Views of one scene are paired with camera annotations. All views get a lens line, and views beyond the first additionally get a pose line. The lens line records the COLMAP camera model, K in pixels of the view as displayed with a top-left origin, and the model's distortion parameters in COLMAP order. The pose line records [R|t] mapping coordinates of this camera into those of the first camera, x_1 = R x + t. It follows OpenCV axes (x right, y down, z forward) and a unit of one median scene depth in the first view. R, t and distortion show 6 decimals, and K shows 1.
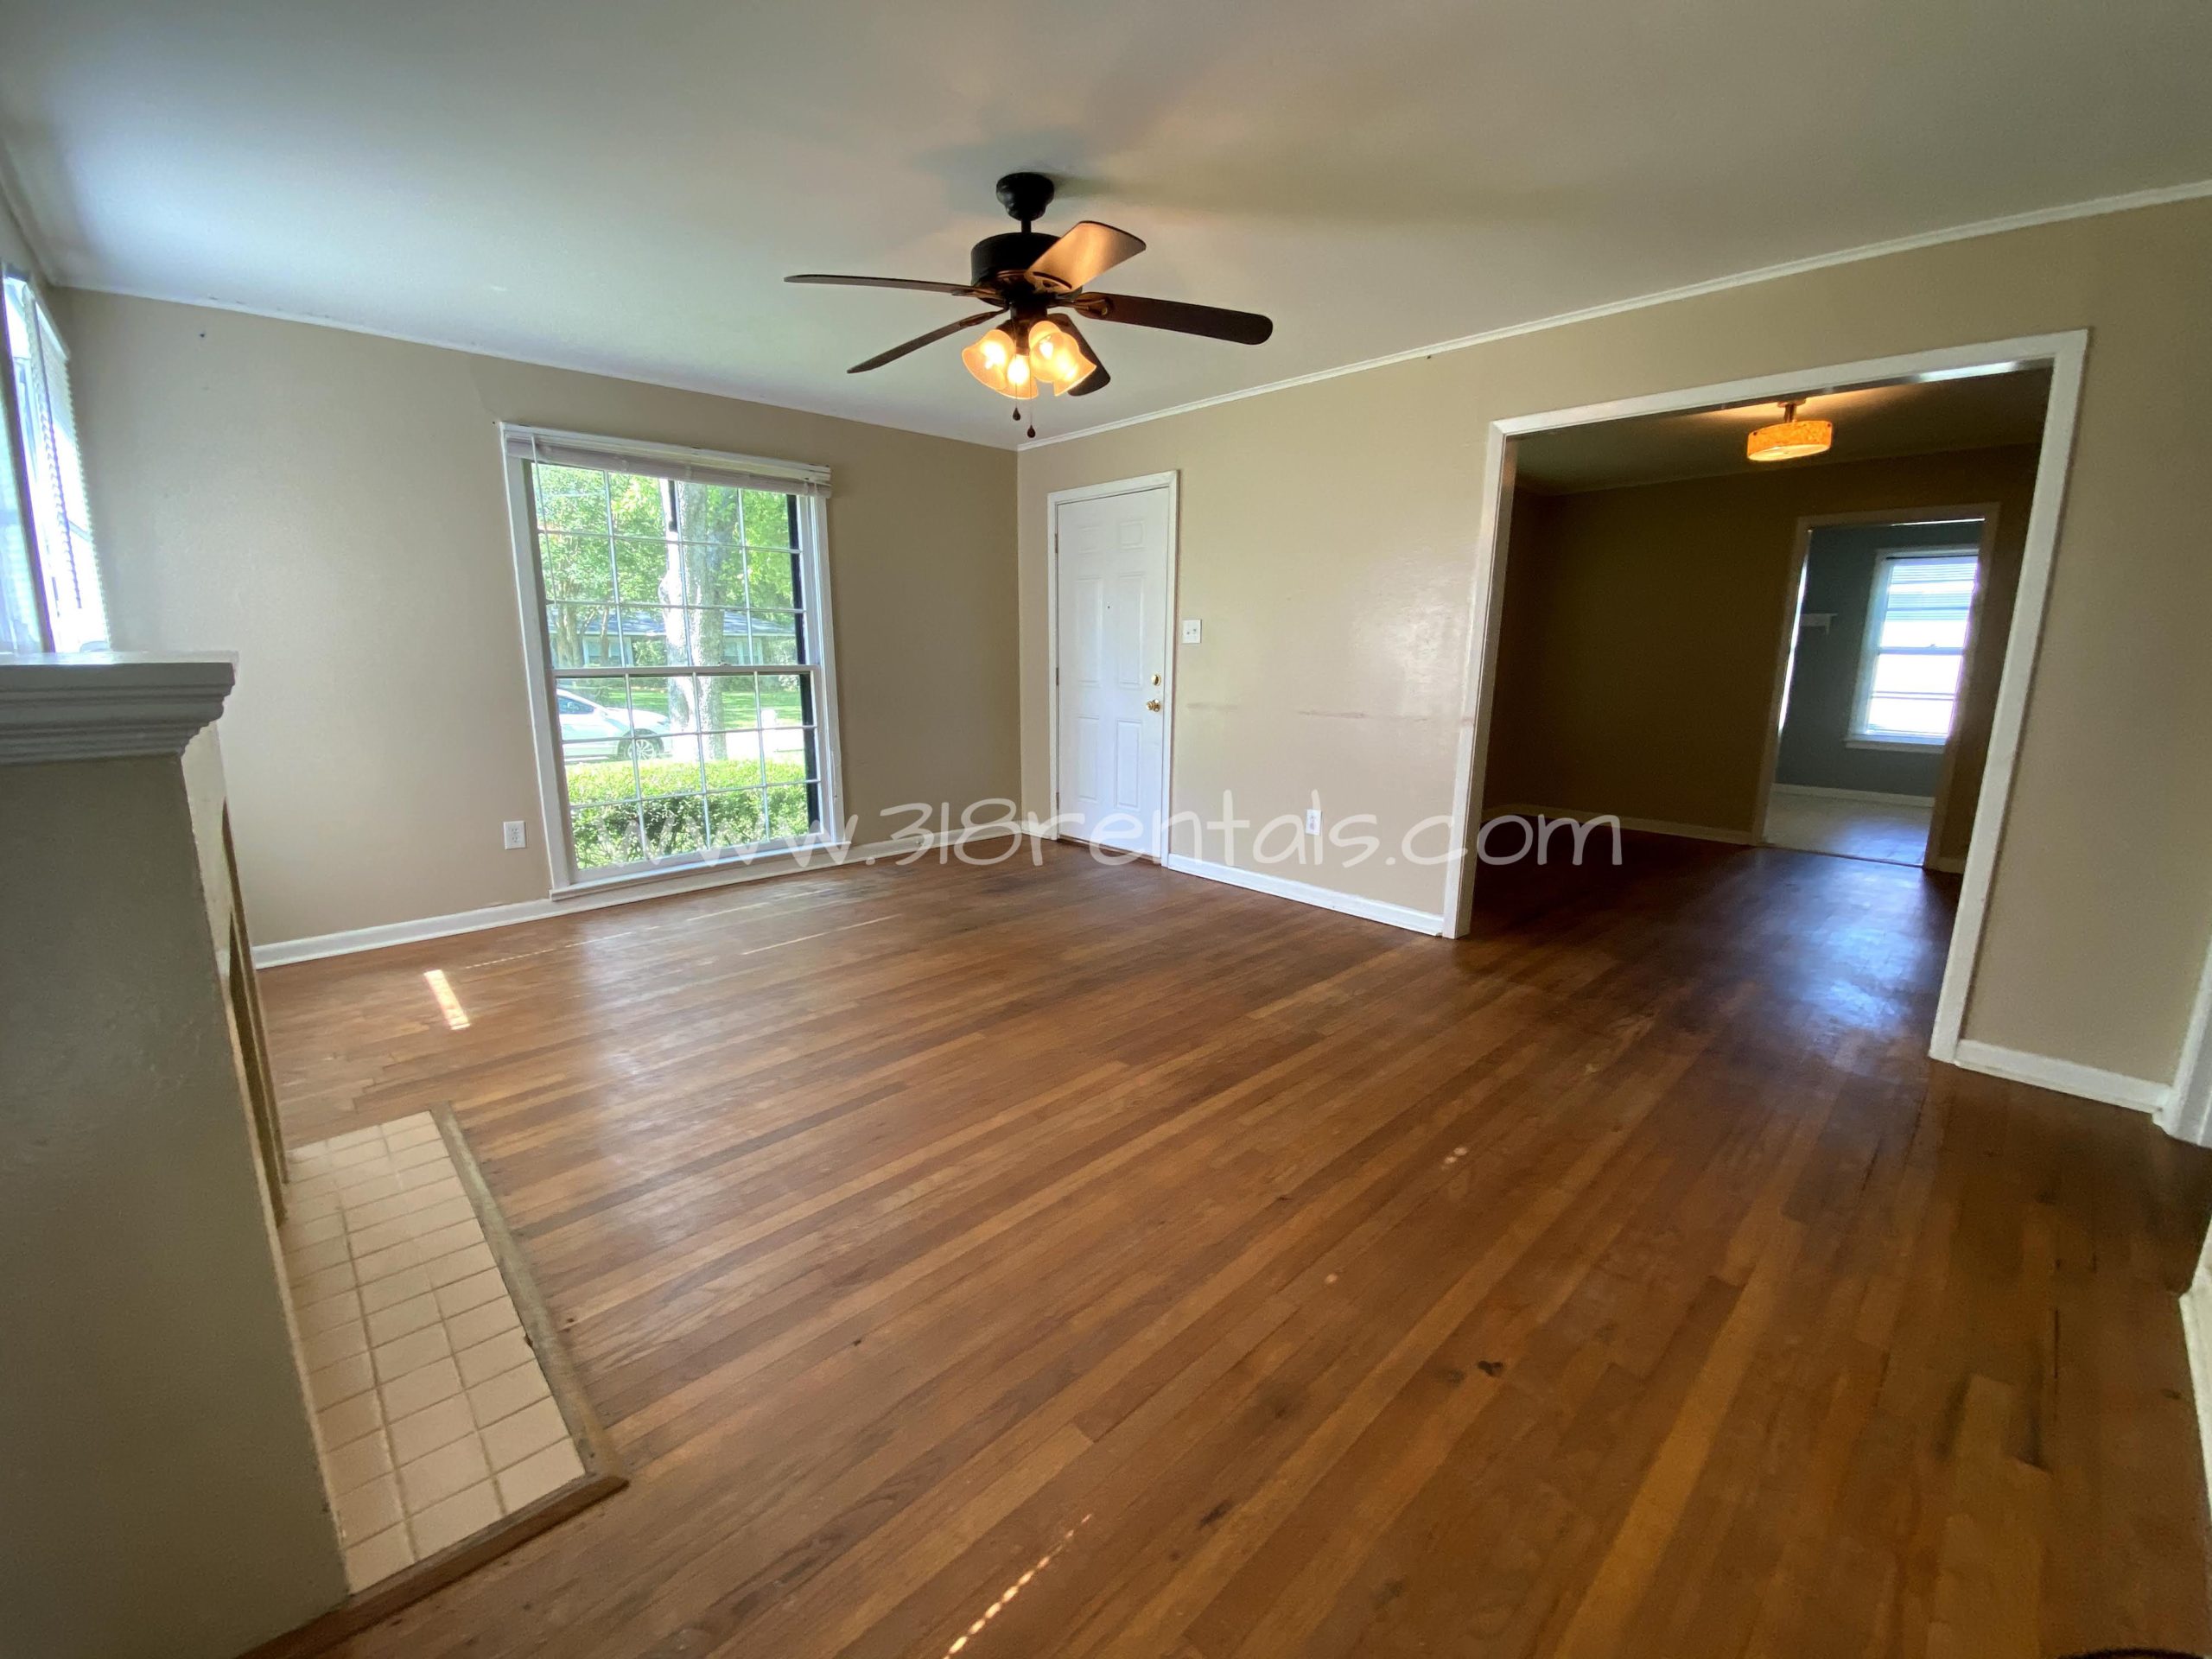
lens RADIAL K [[891.9, 0, 1105.5], [0, 891.9, 820.9], [0, 0, 1]] dist [0.036690, -0.027379]
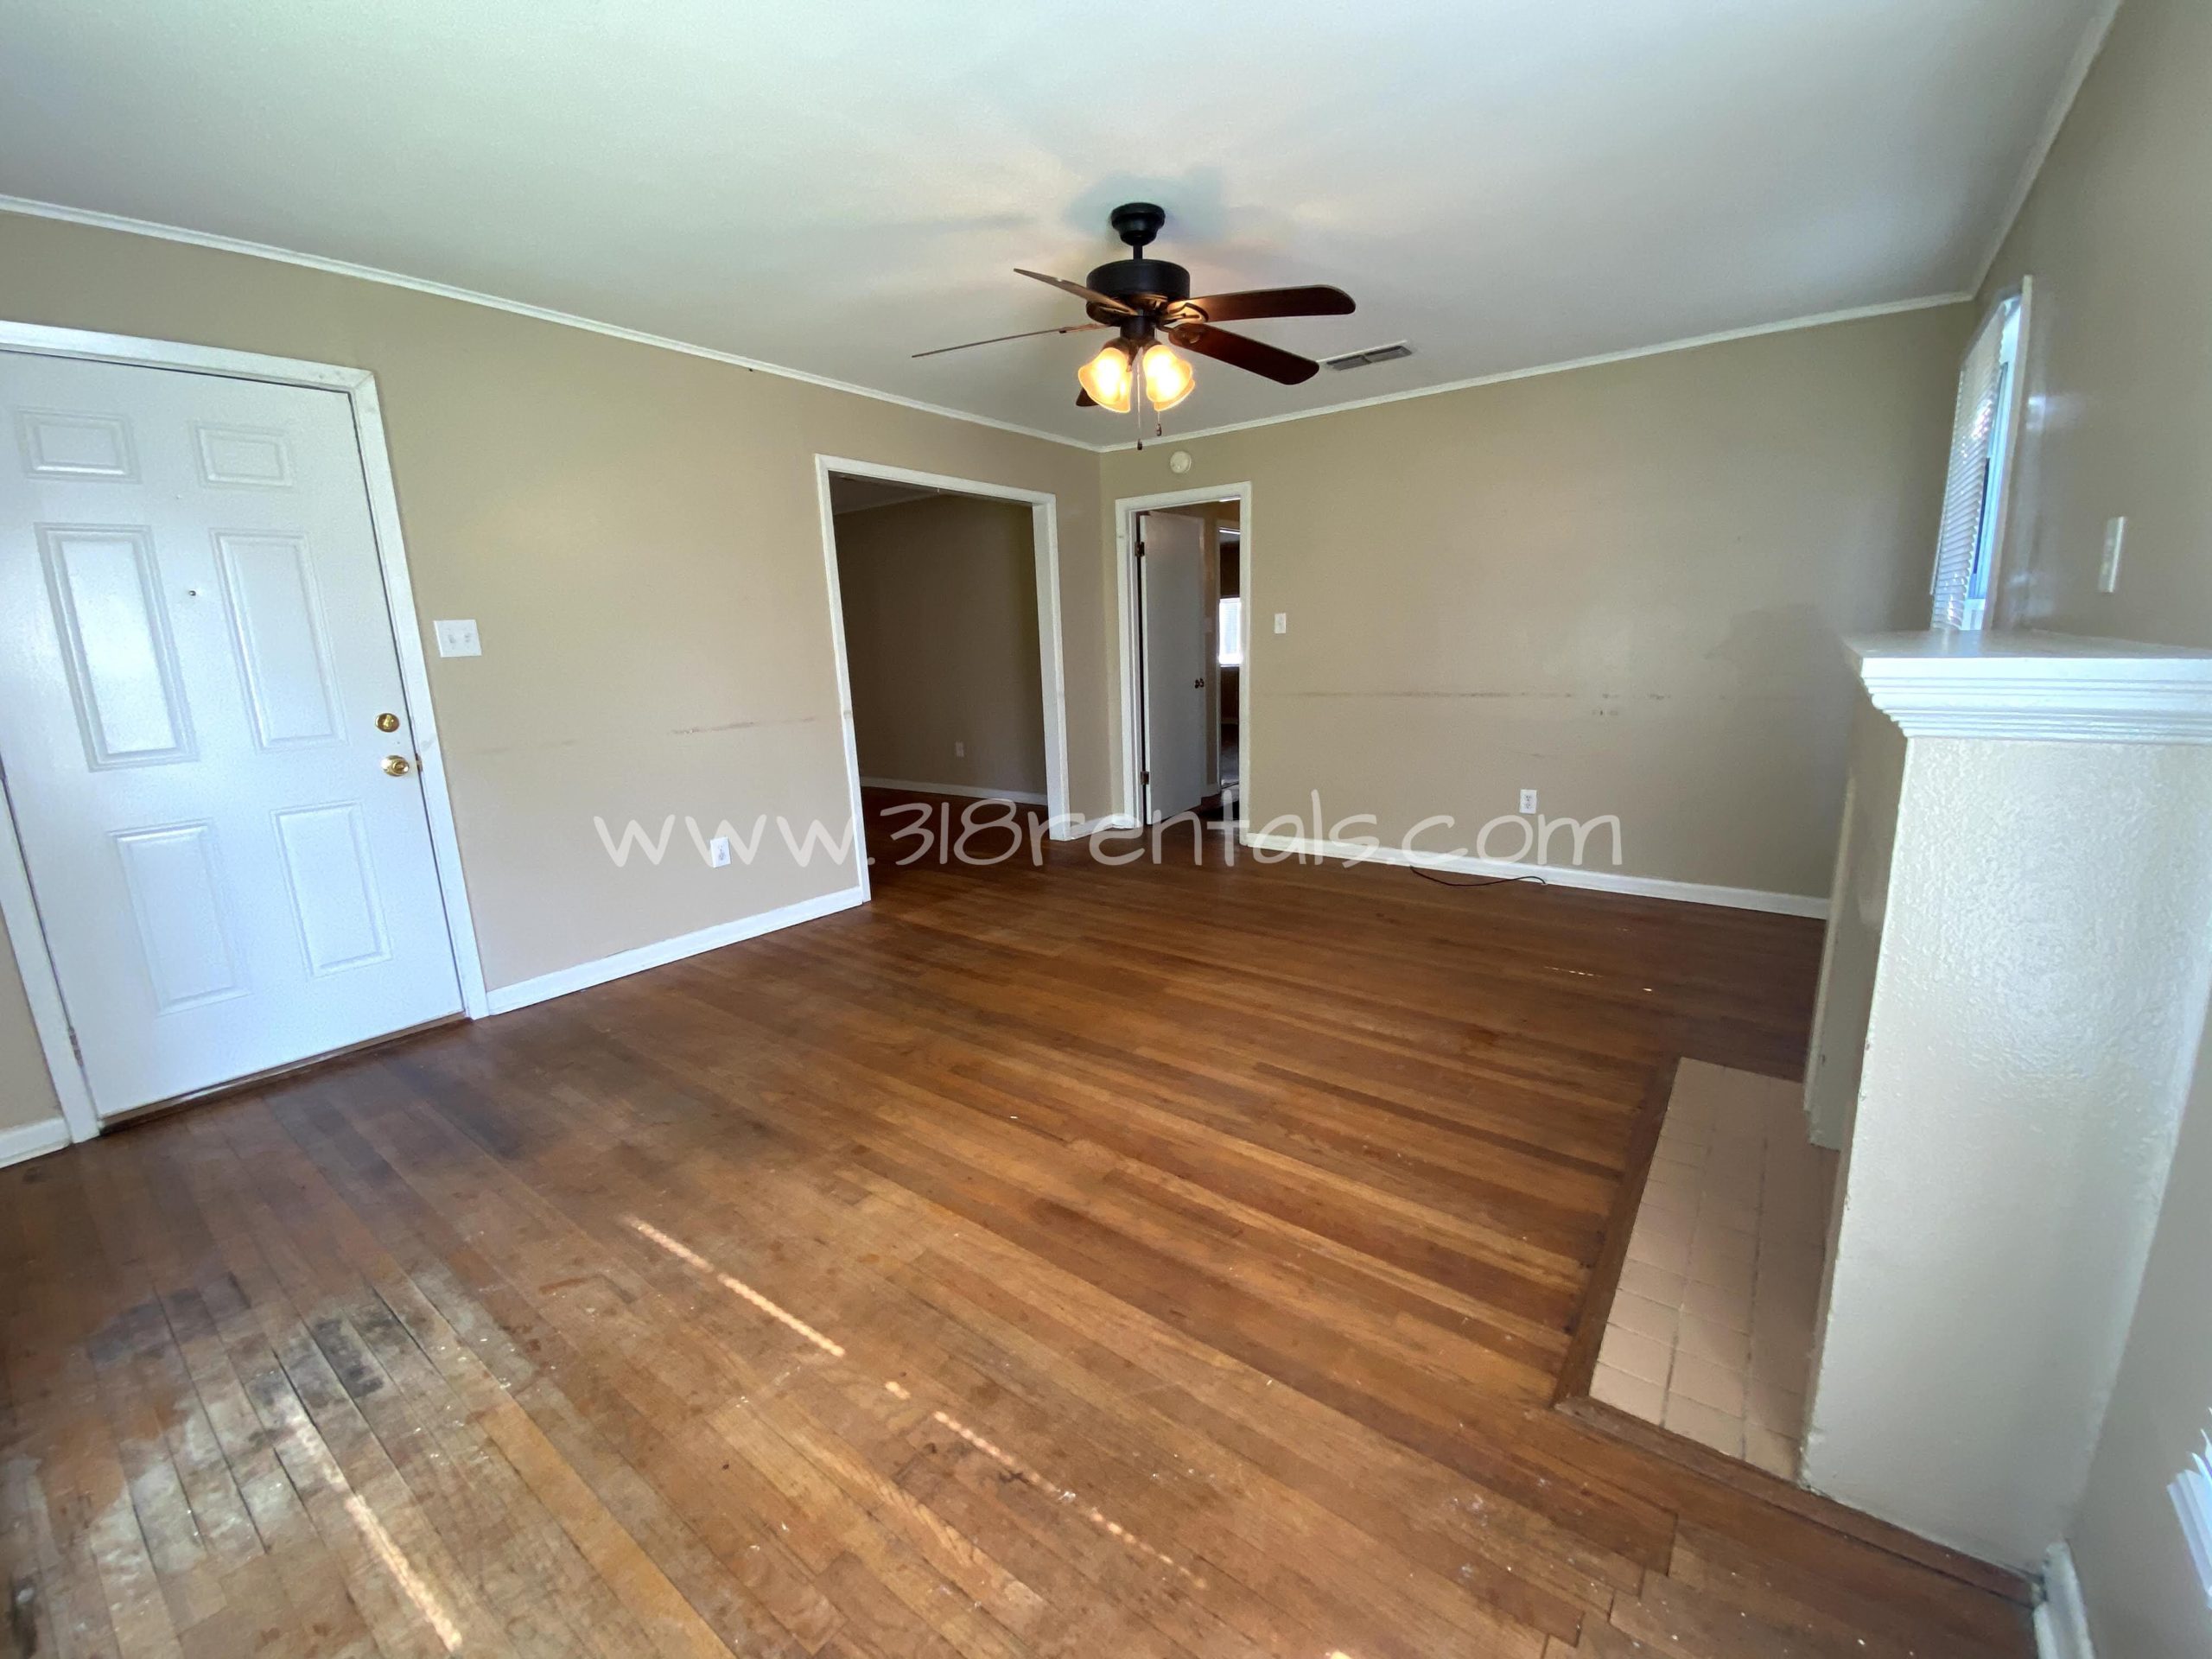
lens RADIAL K [[891.9, 0, 1105.5], [0, 891.9, 820.9], [0, 0, 1]] dist [0.036690, -0.027379]
pose [[-0.168176, -0.199249, 0.965410, -0.944263], [0.218120, 0.947561, 0.233562, -0.211355], [-0.961322, 0.249854, -0.115897, 1.006564]]
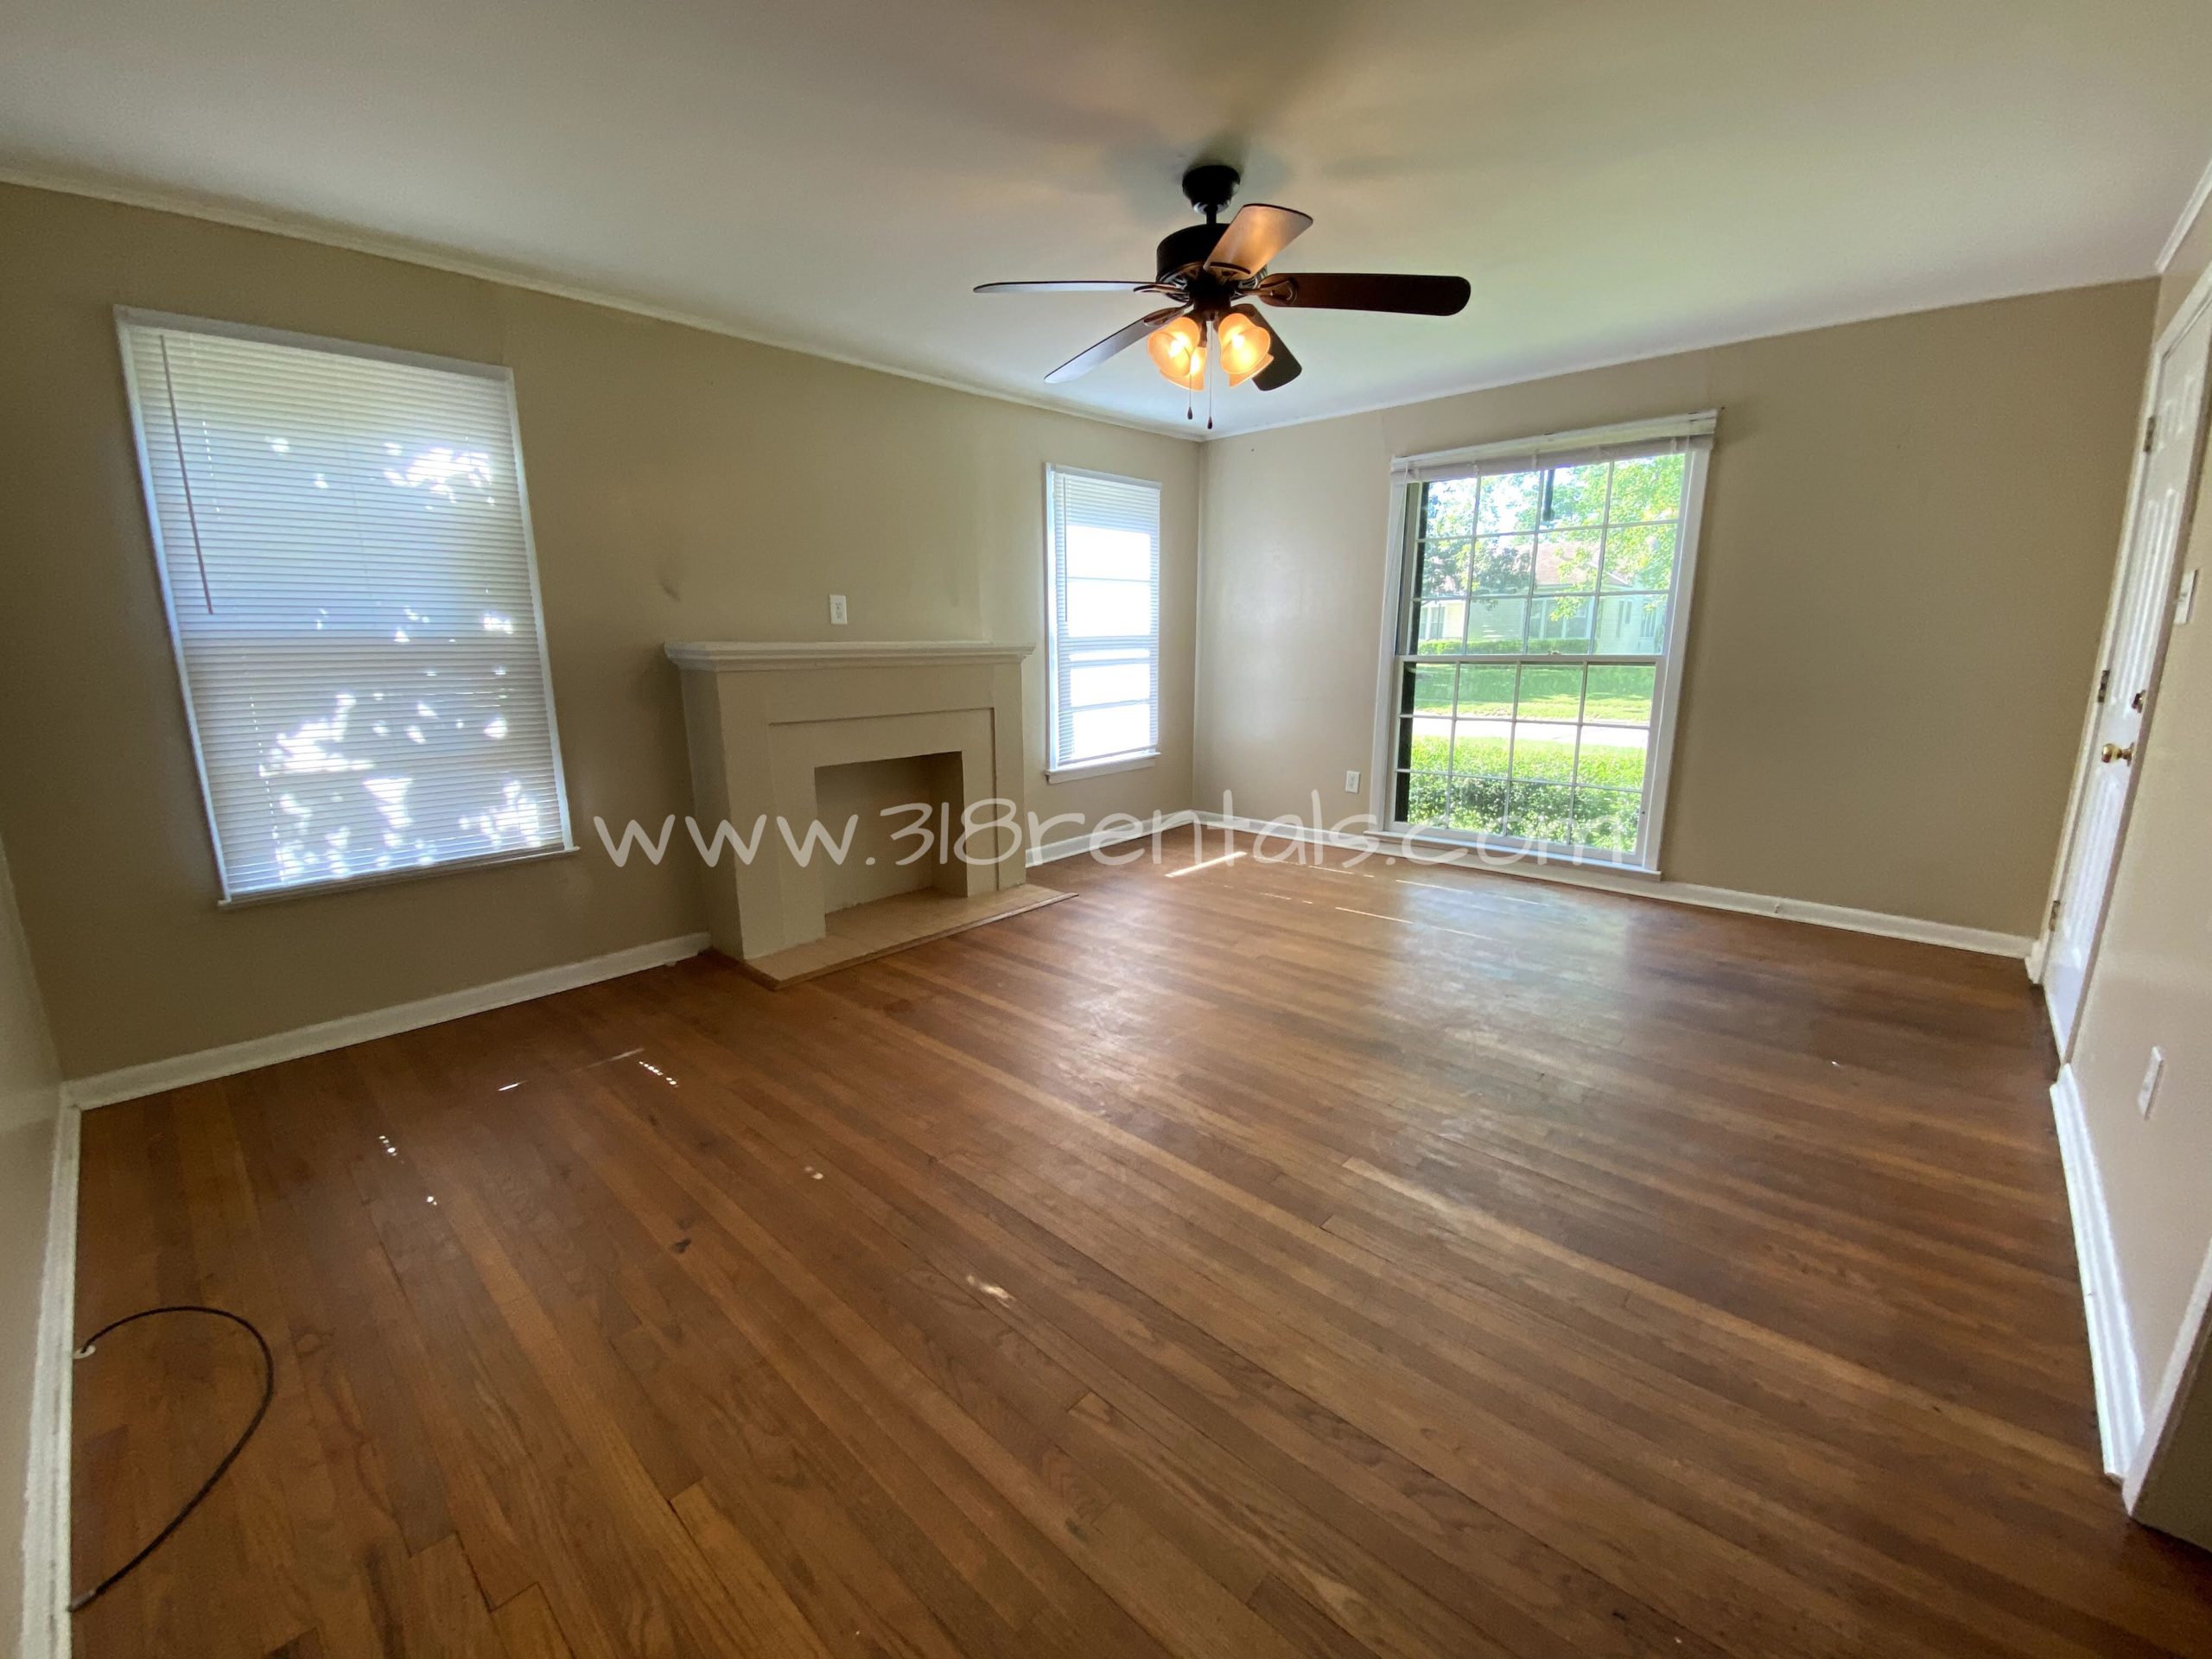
lens RADIAL K [[891.9, 0, 1105.5], [0, 891.9, 820.9], [0, 0, 1]] dist [0.036690, -0.027379]
pose [[0.068885, 0.200771, -0.977213, 0.771669], [-0.186689, 0.964830, 0.185067, -0.132773], [0.980001, 0.169686, 0.103944, 0.675677]]
